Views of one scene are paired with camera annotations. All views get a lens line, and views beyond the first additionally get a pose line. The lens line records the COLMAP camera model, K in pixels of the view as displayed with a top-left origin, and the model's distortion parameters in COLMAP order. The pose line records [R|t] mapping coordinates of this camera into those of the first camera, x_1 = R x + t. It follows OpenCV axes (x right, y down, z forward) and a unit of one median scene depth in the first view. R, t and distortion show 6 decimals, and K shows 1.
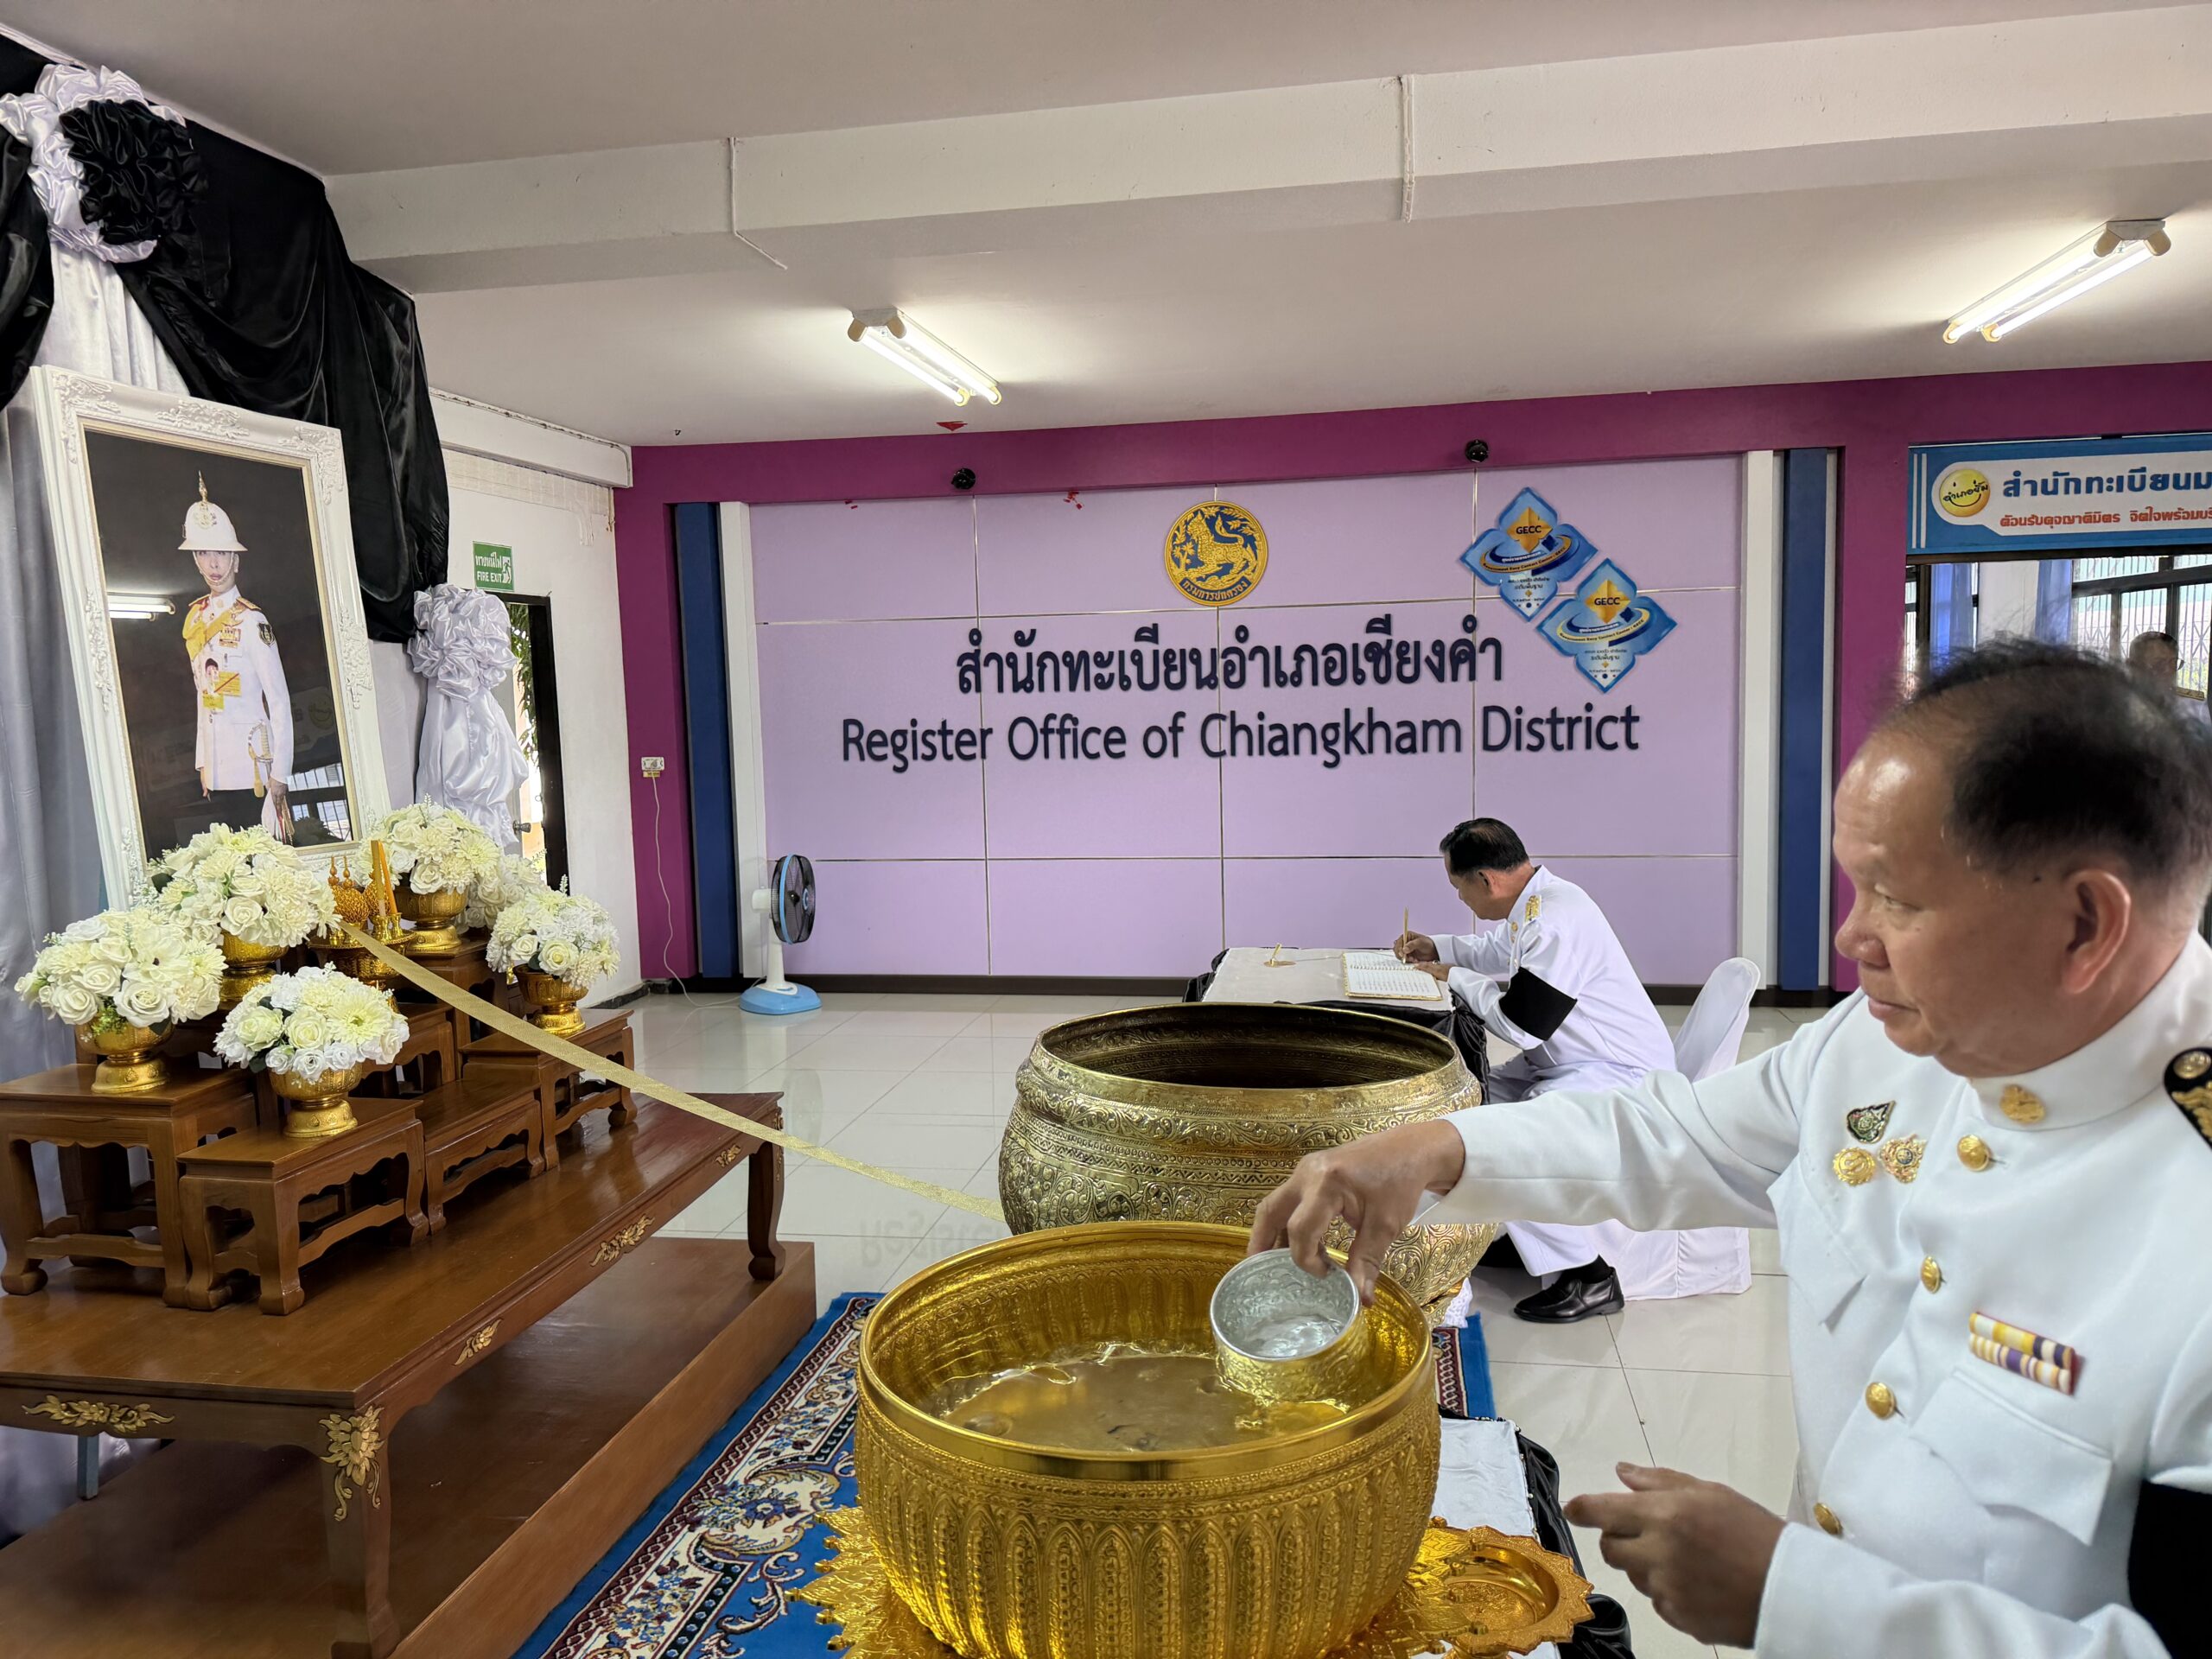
lens RADIAL K [[1556.0, 0, 1111.5], [0, 1556.0, 835.1], [0, 0, 1]] dist [0.039458, -0.040172]
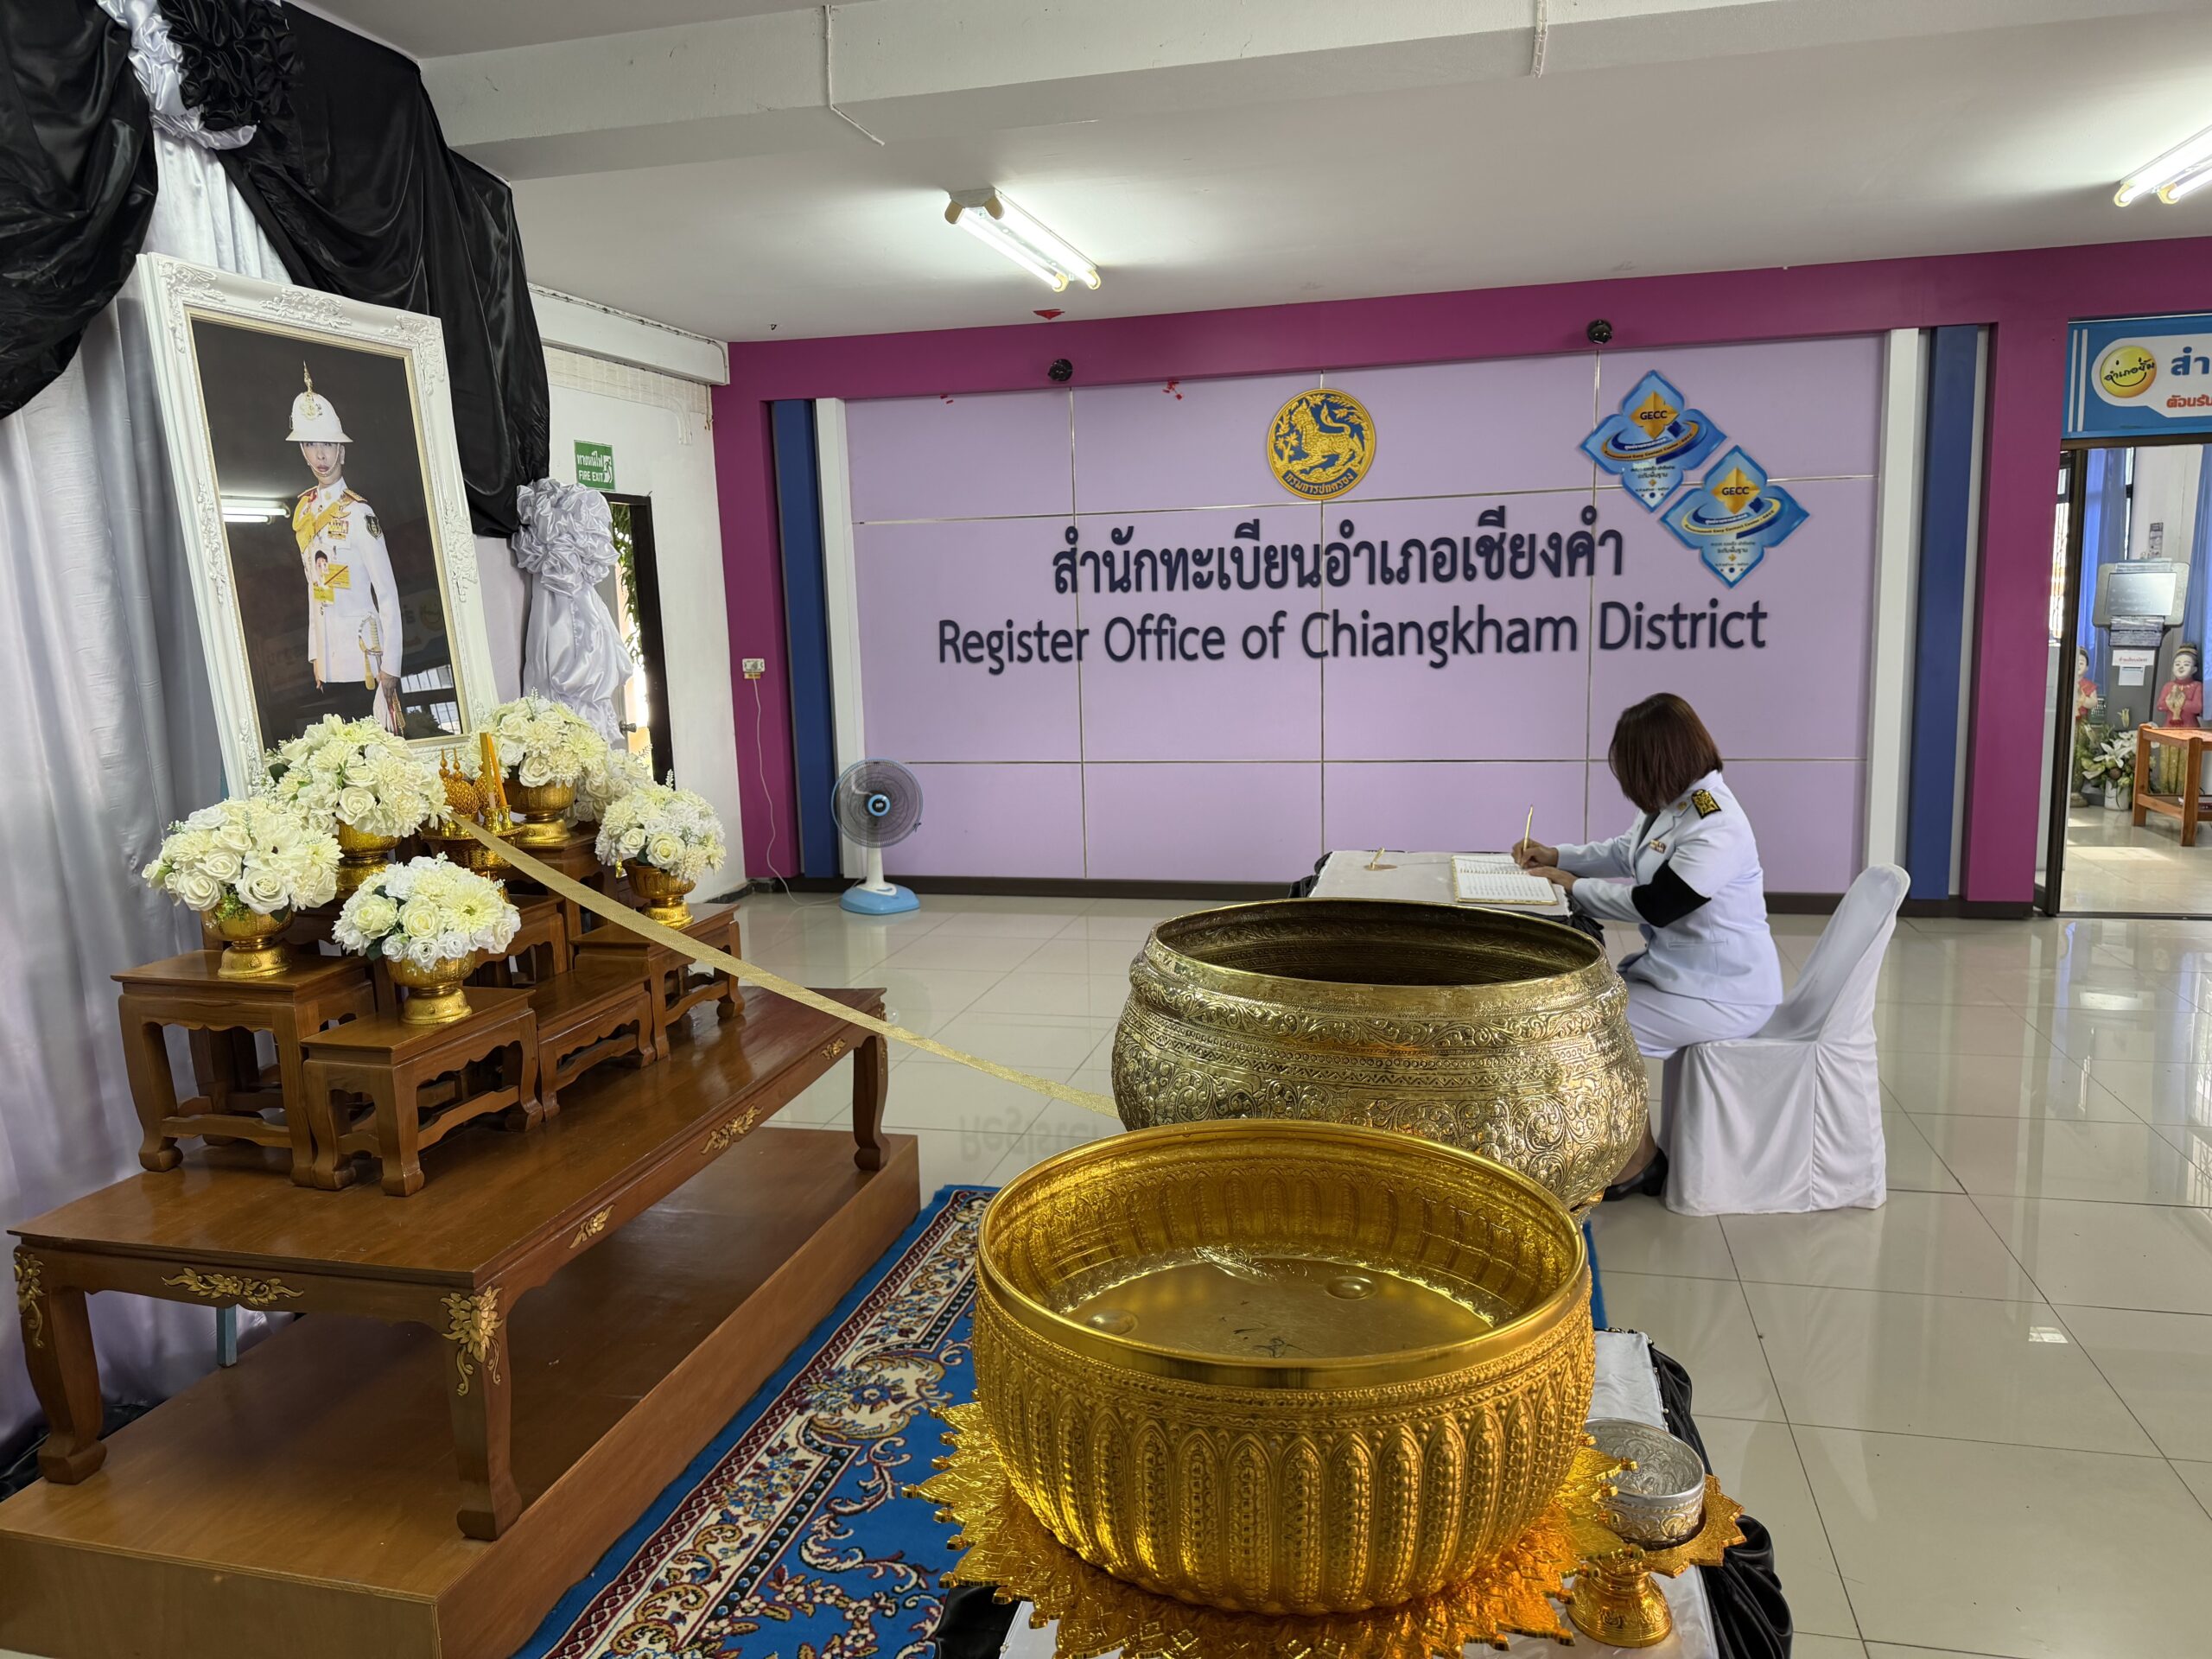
lens RADIAL K [[1556.0, 0, 1099.8], [0, 1556.0, 833.4], [0, 0, 1]] dist [0.039458, -0.040172]
pose [[0.997721, 0.006342, -0.067181, -0.007622], [-0.002365, 0.998248, 0.059121, 0.006962], [0.067438, -0.058827, 0.995988, 0.022801]]
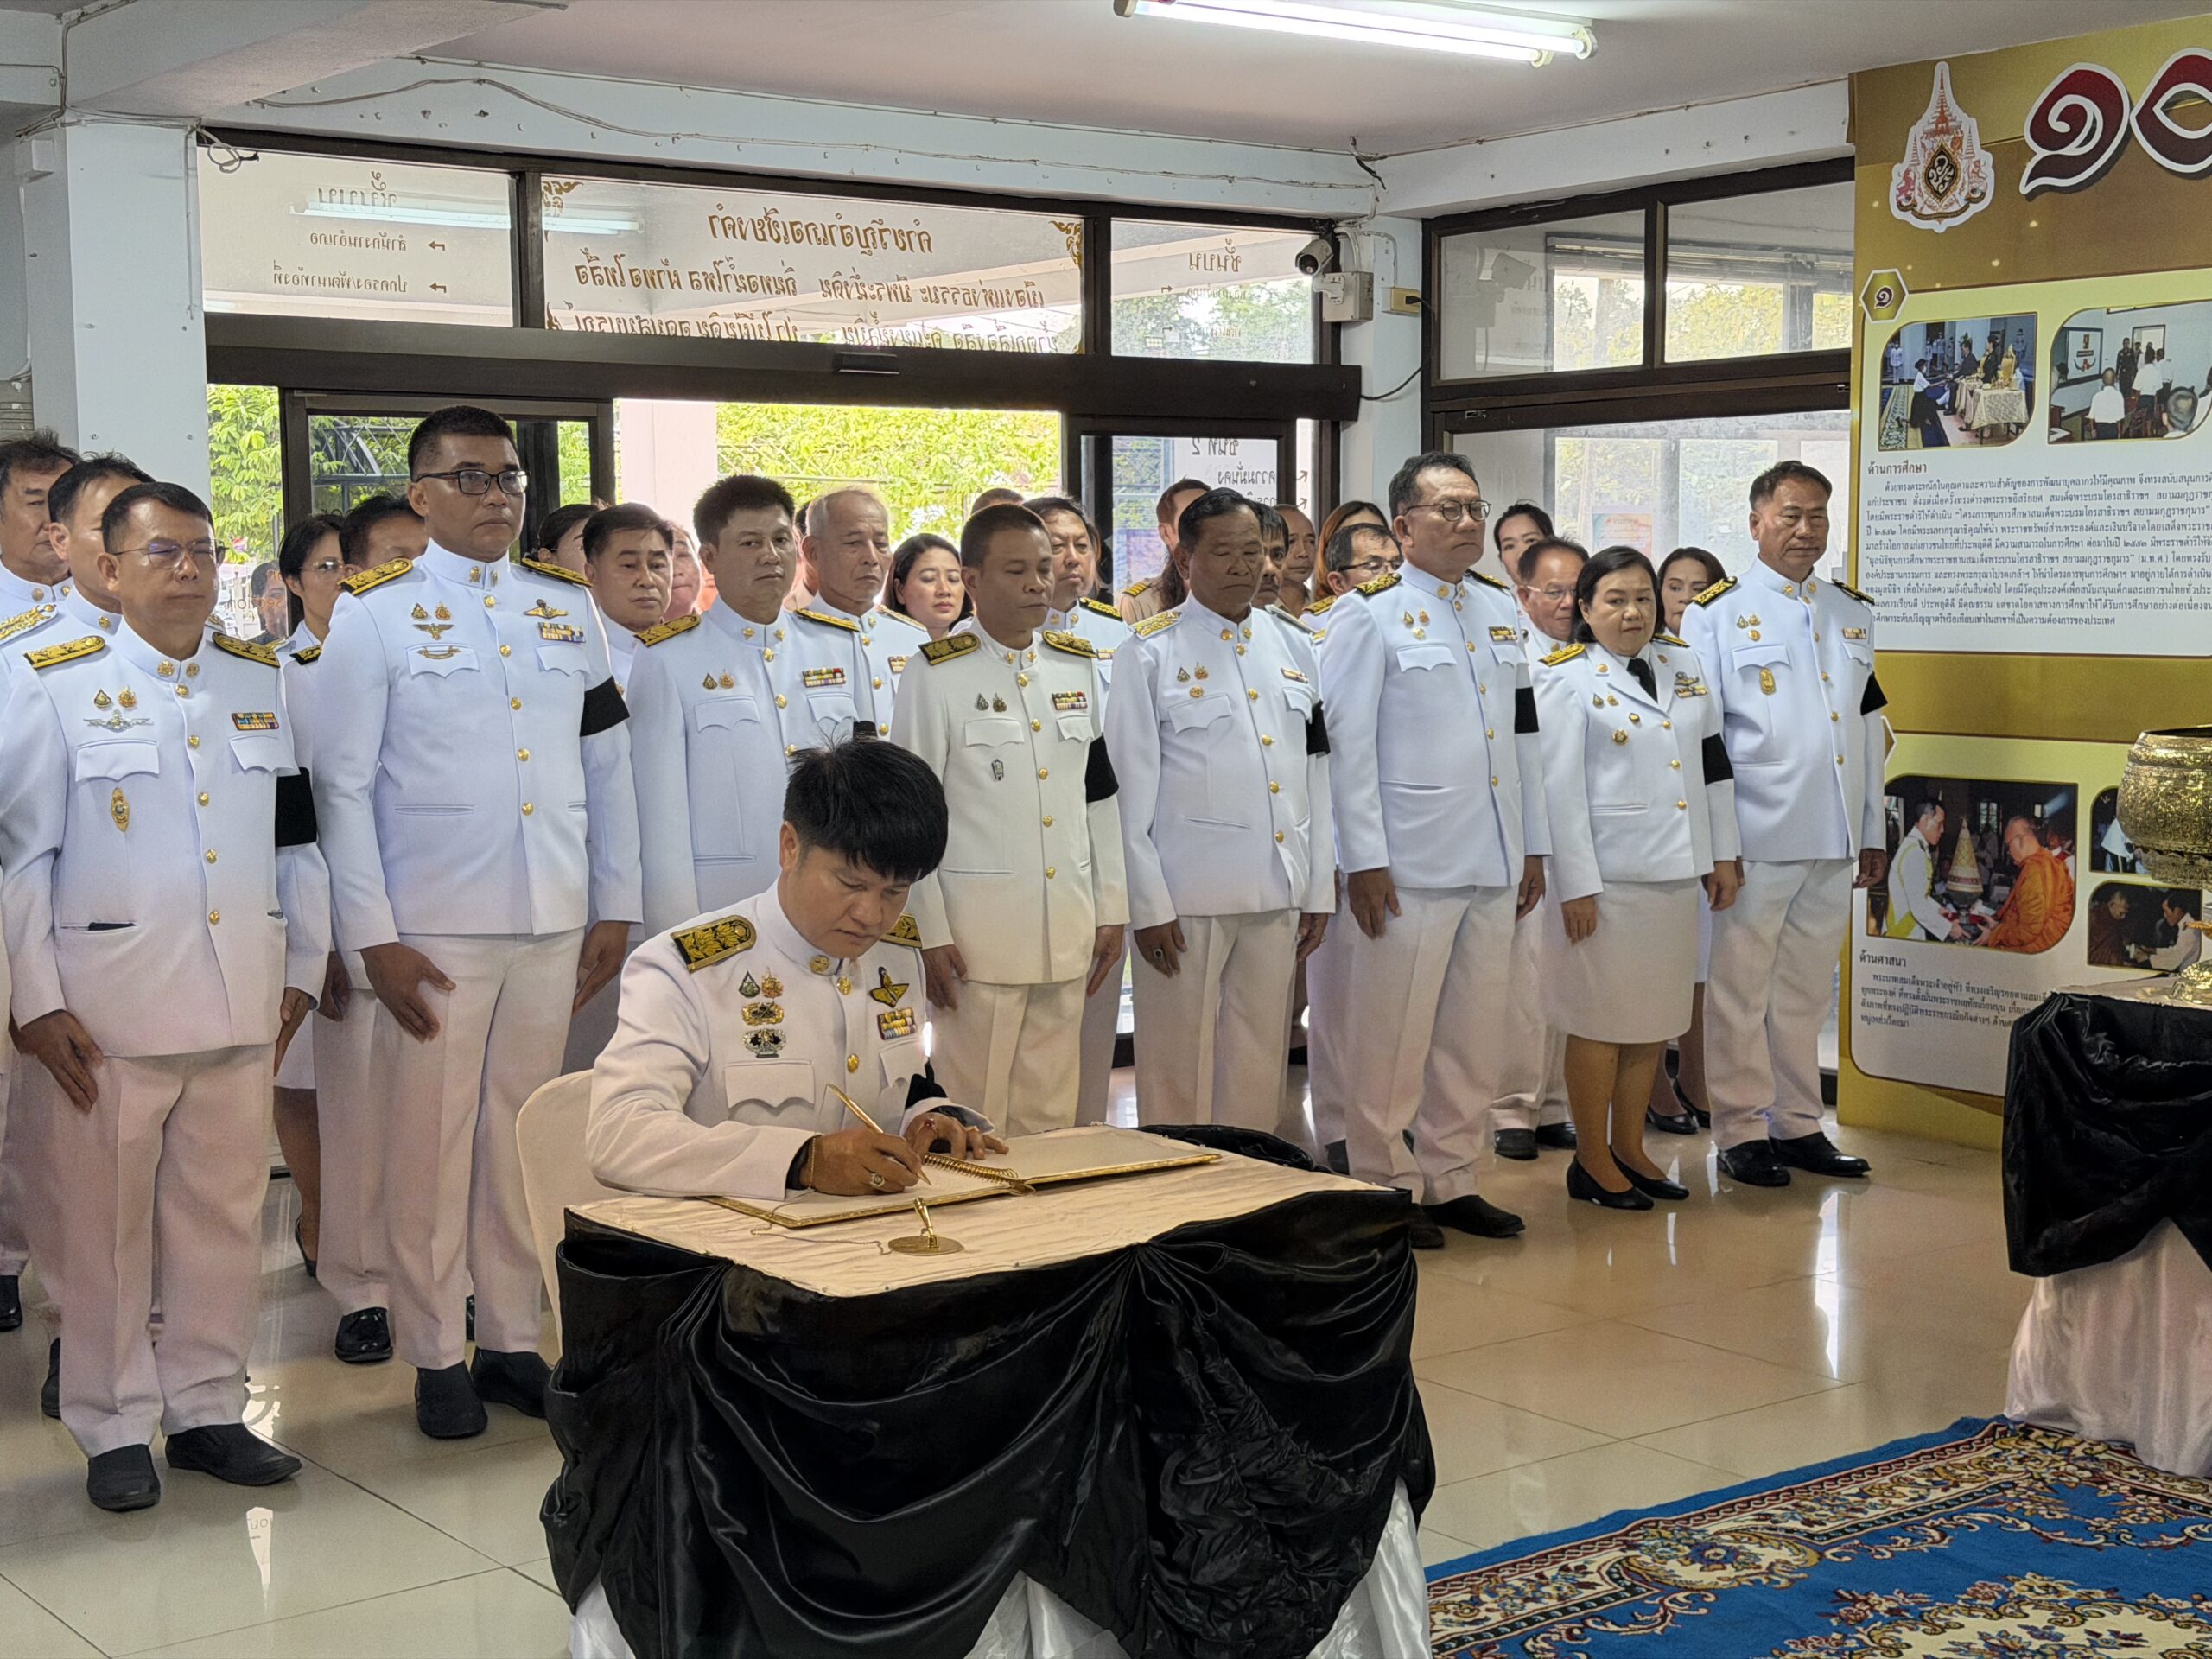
lens RADIAL K [[3066.0, 0, 1091.6], [0, 3066.0, 820.5], [0, 0, 1]] dist [0.141964, 0.000000]
pose [[0.736149, 0.075186, -0.672631, 0.554292], [-0.078857, 0.996570, 0.025091, 0.044760], [0.672210, 0.034571, 0.739553, -0.369067]]
